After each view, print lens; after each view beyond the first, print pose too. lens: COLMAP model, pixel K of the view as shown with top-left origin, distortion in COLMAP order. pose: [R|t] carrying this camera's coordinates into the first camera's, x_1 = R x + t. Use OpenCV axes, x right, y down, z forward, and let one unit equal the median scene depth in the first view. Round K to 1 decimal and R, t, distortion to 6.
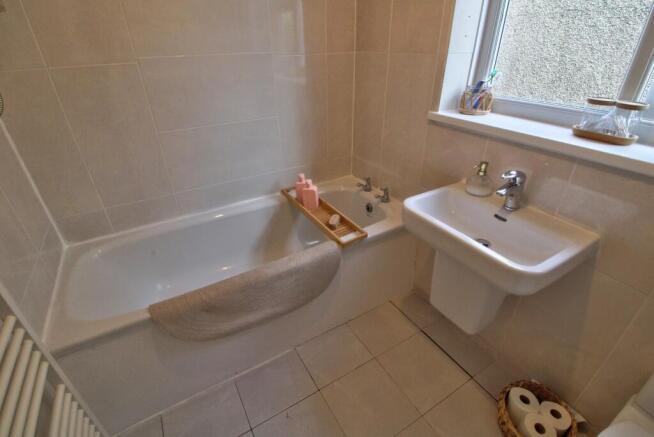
lens RADIAL K [[305.0, 0, 325.4], [0, 305.0, 213.4], [0, 0, 1]] dist [0.001393, -0.013635]
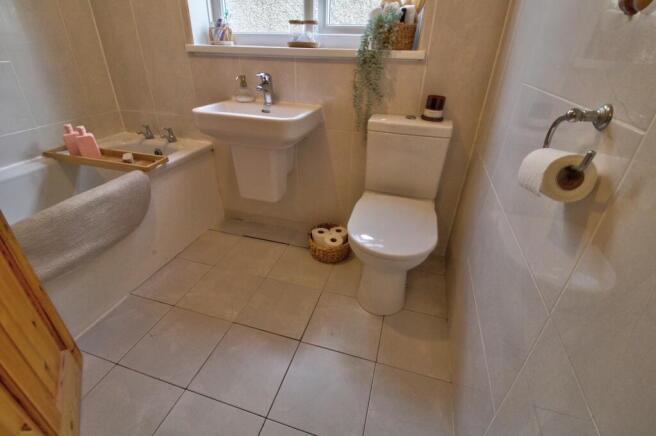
lens RADIAL K [[305.6, 0, 322.3], [0, 305.6, 215.3], [0, 0, 1]] dist [0.001789, -0.016824]
pose [[0.737005, -0.301407, 0.604960, -0.184206], [0.307238, 0.946641, 0.097343, 0.344317], [-0.602020, 0.114124, 0.790283, -0.165831]]
